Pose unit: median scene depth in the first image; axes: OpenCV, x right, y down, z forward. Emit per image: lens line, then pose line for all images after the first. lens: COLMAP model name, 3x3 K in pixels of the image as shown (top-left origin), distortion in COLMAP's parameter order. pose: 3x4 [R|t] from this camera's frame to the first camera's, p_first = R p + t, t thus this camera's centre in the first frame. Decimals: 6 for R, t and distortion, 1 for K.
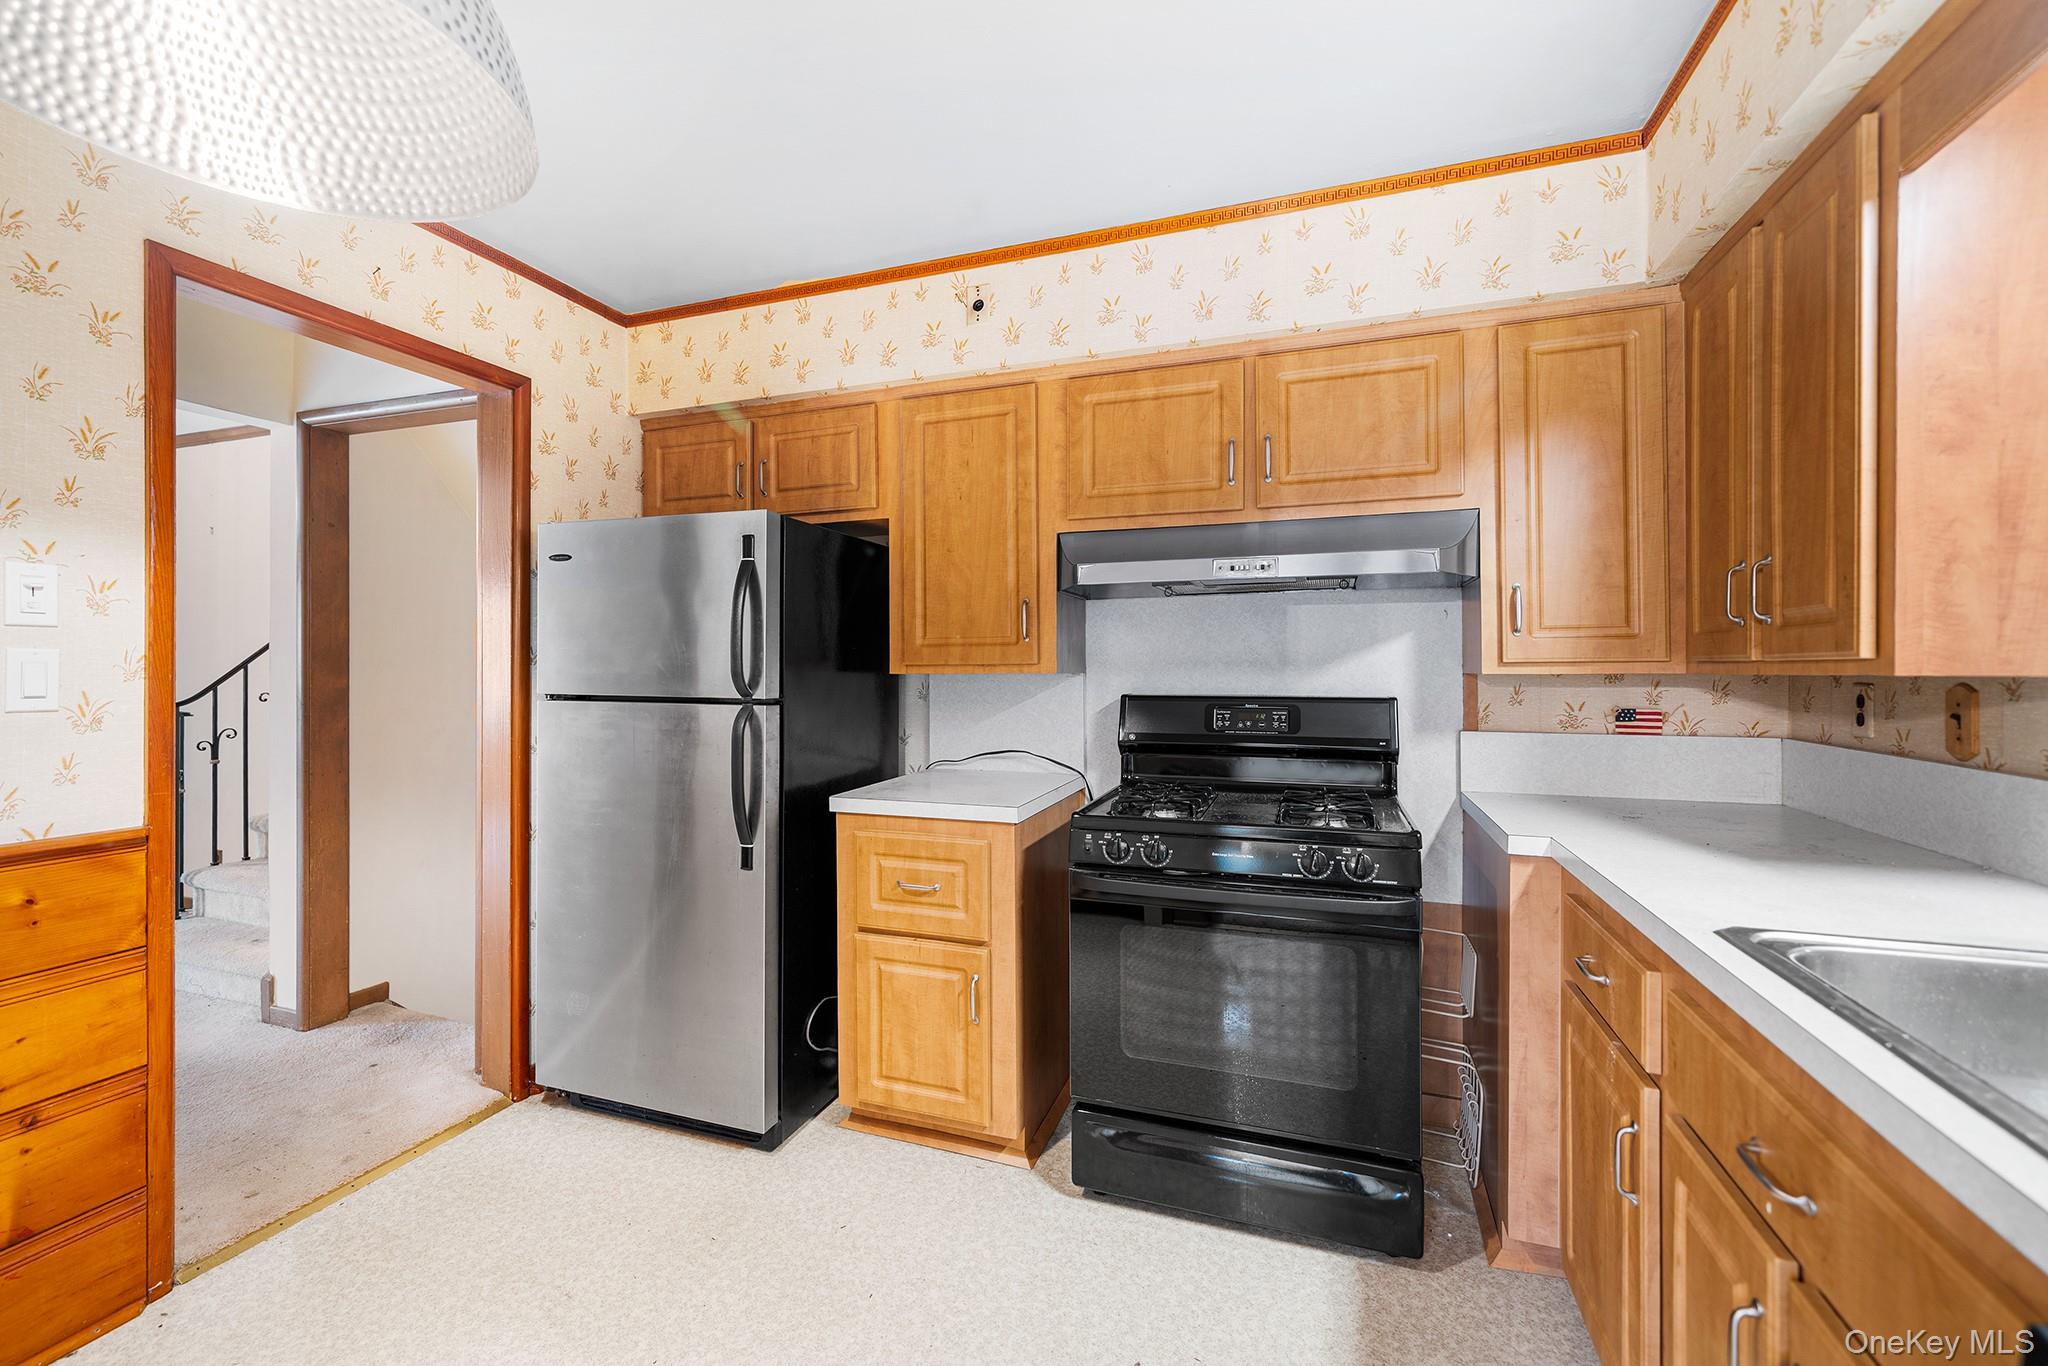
lens RADIAL K [[856.0, 0, 1010.5], [0, 856.0, 664.3], [0, 0, 1]] dist [-0.000461, 0.000002]
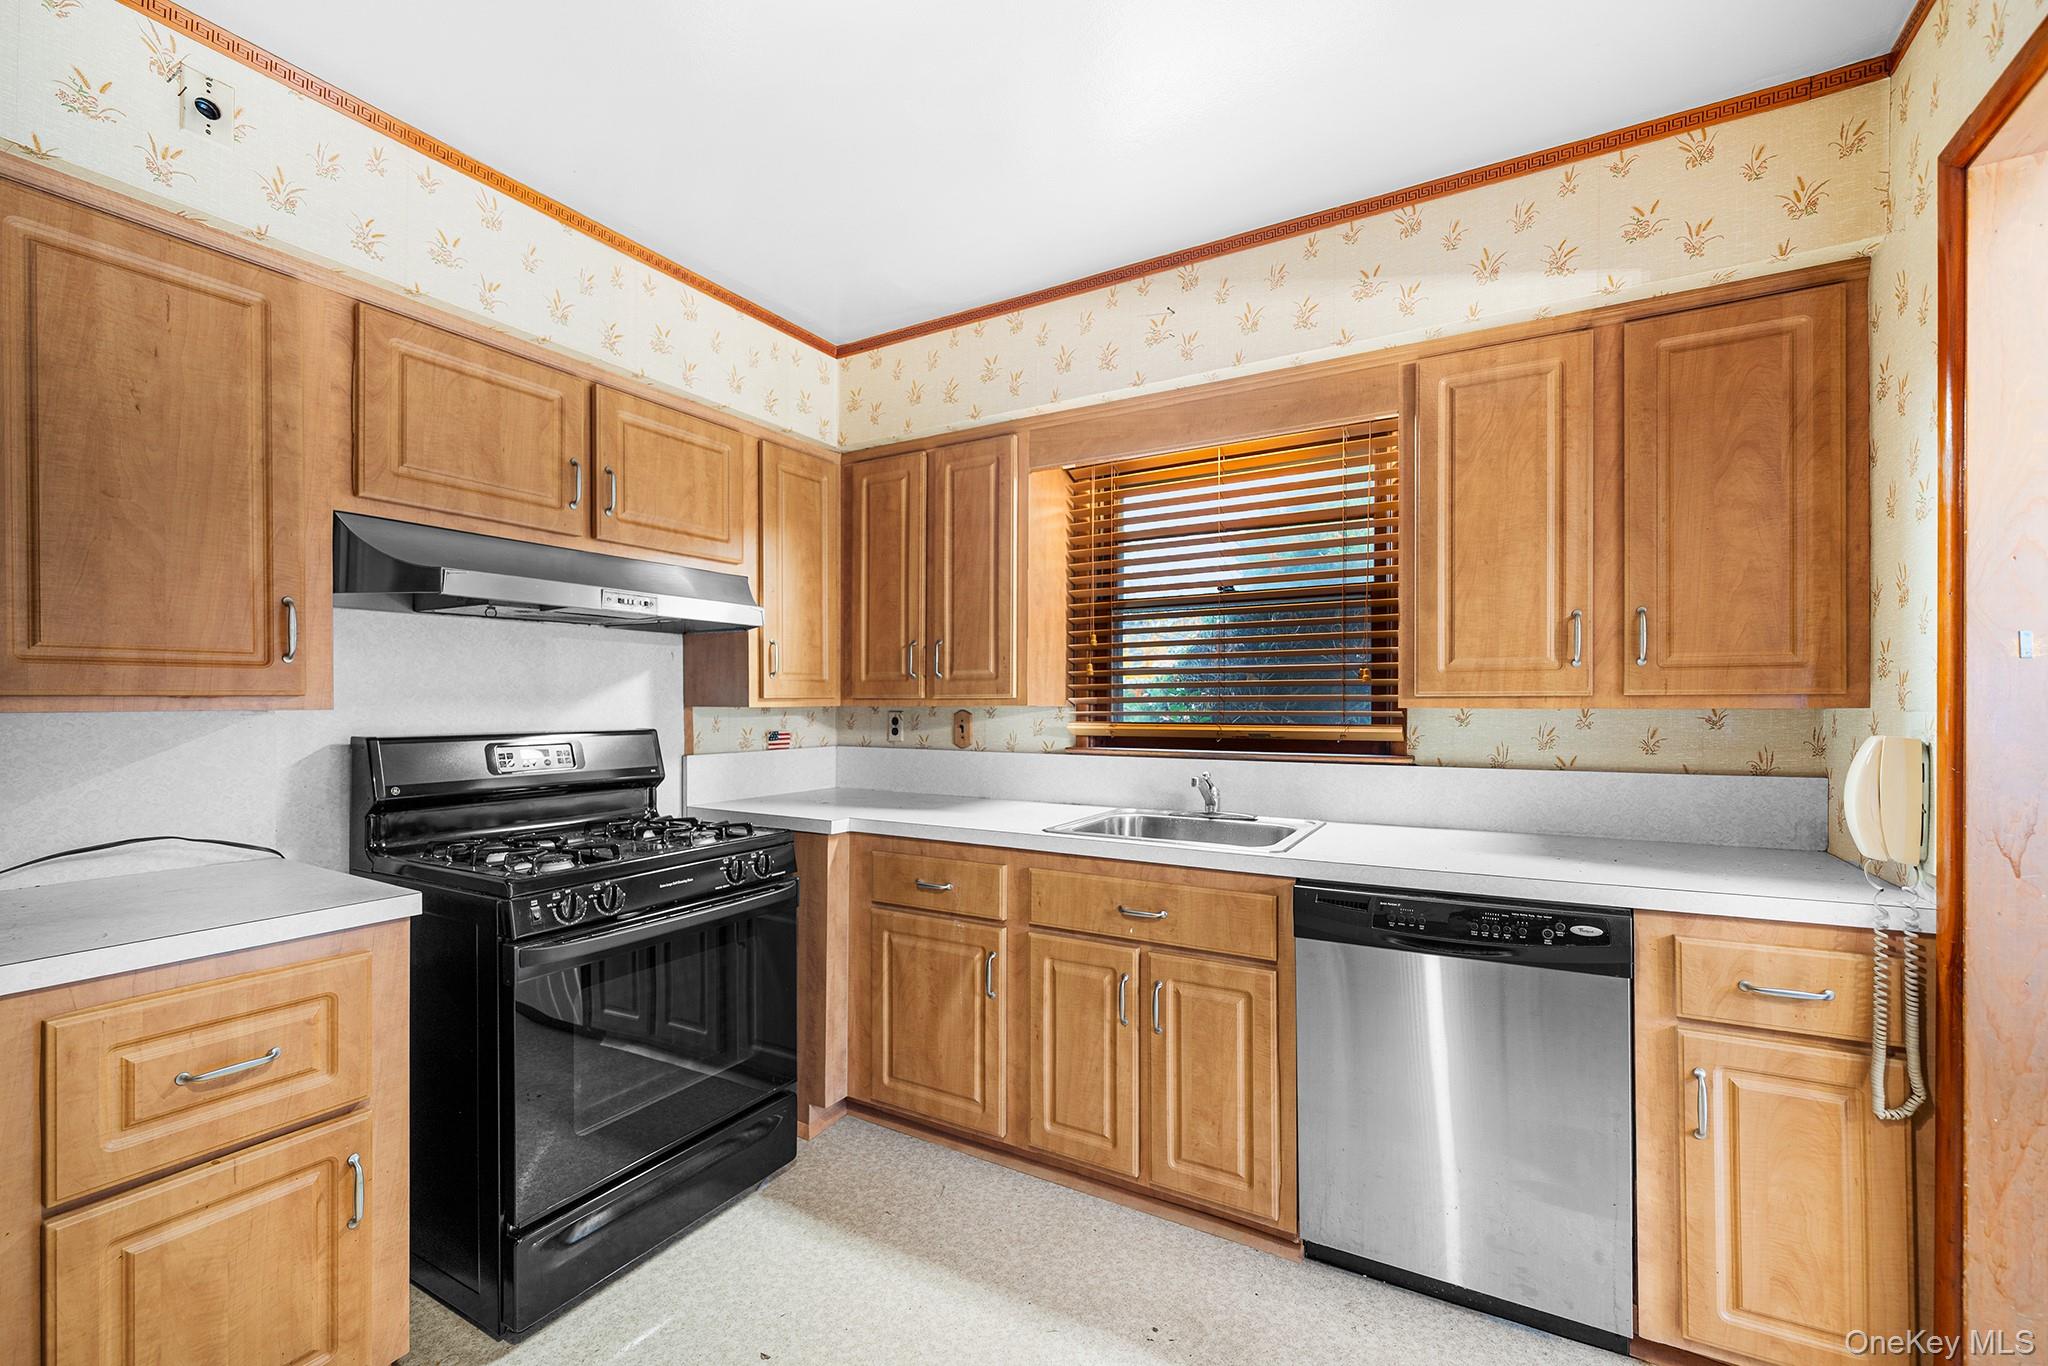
lens RADIAL K [[861.3, 0, 1016.6], [0, 861.3, 703.5], [0, 0, 1]] dist [0.000167, 0.000160]
pose [[0.175725, -0.000197, 0.984439, -0.635829], [-0.003832, 0.999992, 0.000884, 0.003384], [-0.984432, -0.003928, 0.175723, 0.376244]]
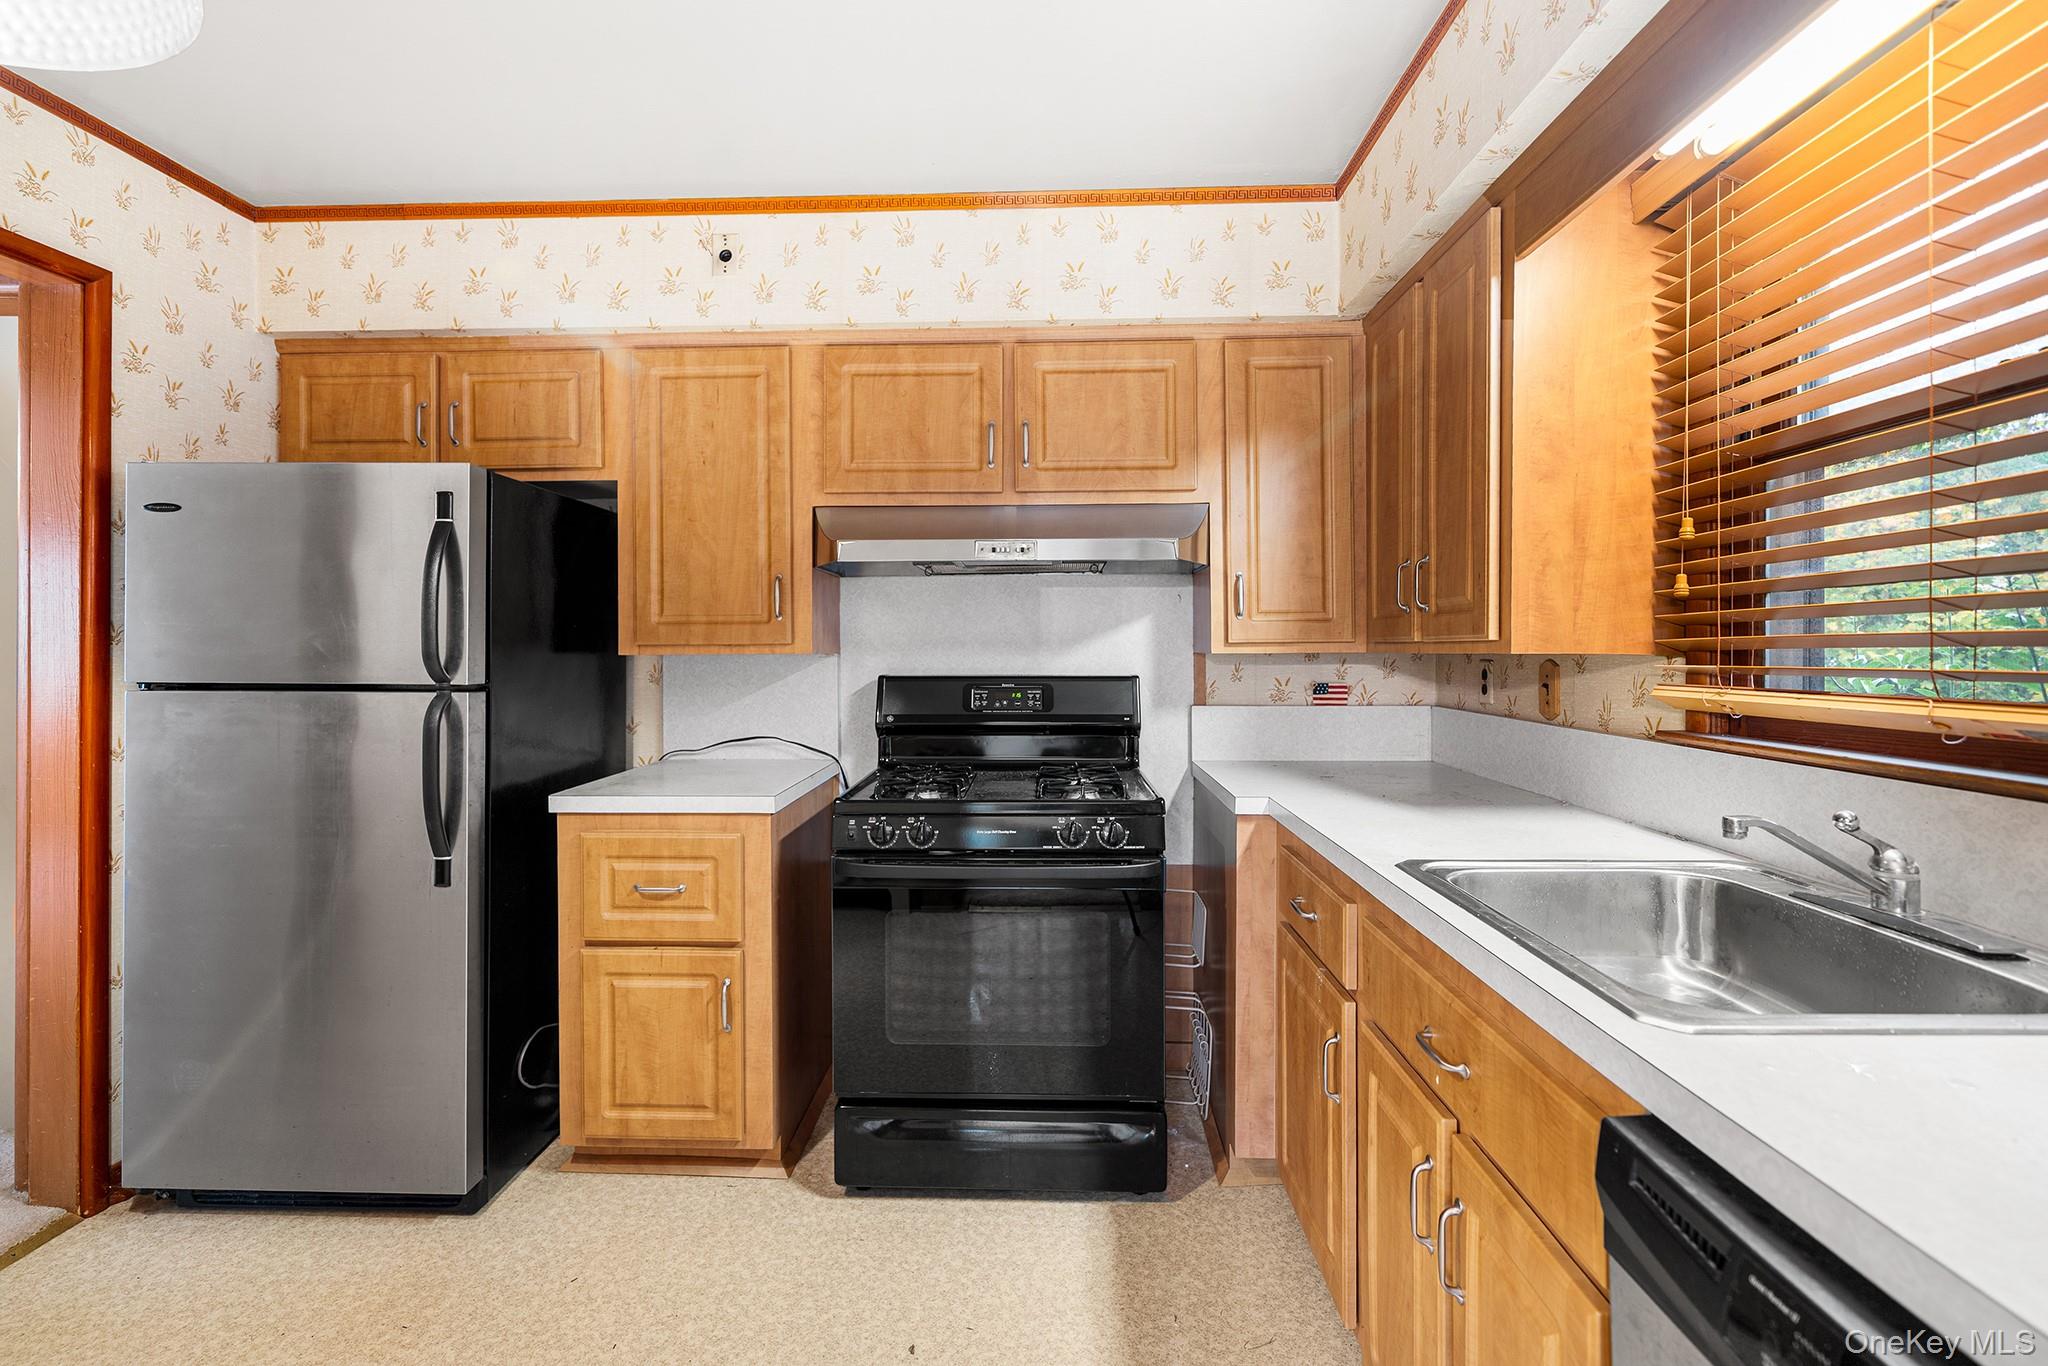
lens RADIAL K [[898.8, 0, 1019.9], [0, 898.8, 645.0], [0, 0, 1]] dist [0.000901, -0.000031]
pose [[0.950885, 0.000222, 0.309543, -0.041857], [-0.000500, 1.000000, 0.000821, -0.000295], [-0.309543, -0.000936, 0.950885, -0.024943]]
